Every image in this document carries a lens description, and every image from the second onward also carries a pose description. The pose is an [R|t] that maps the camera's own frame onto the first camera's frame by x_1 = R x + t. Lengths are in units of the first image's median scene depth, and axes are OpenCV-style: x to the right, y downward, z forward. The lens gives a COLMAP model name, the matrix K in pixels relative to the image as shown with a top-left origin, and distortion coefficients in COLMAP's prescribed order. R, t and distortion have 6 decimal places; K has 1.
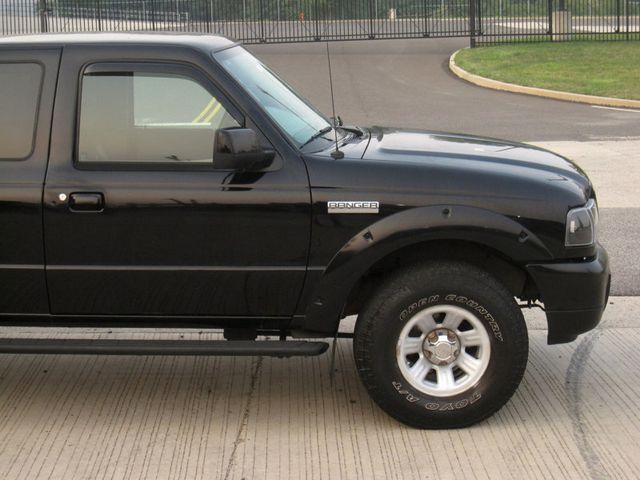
lens RADIAL K [[1293.1, 0, 320.0], [0, 1293.1, 240.0], [0, 0, 1]] dist [-0.137532, -0.157834]
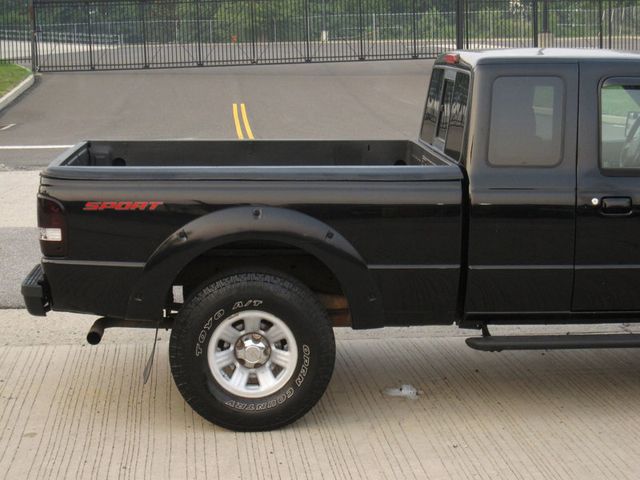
lens RADIAL K [[1293.1, 0, 320.0], [0, 1293.1, 240.0], [0, 0, 1]] dist [-0.137532, -0.157834]
pose [[0.996813, -0.010859, 0.079036, -0.088592], [0.012219, 0.999785, -0.016745, 0.002432], [-0.078837, 0.017658, 0.996731, -0.008484]]
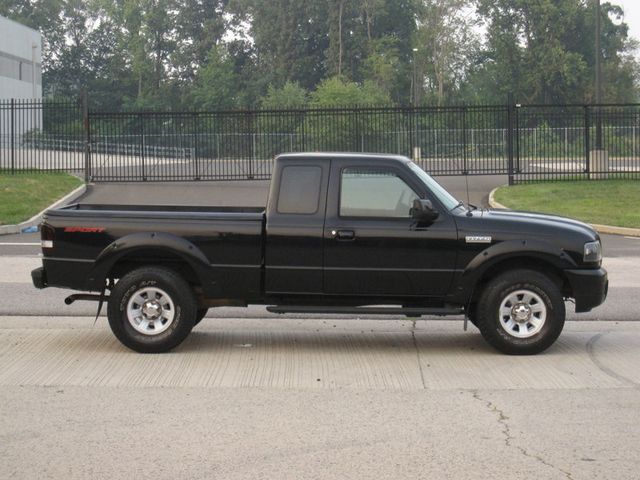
lens RADIAL K [[1540.3, 0, 320.0], [0, 1540.3, 240.0], [0, 0, 1]] dist [-0.062687, -0.147536]
pose [[0.999909, 0.013500, 0.000858, -0.038514], [-0.013306, 0.993011, -0.117273, 0.044851], [-0.002435, 0.117251, 0.993099, -0.239035]]
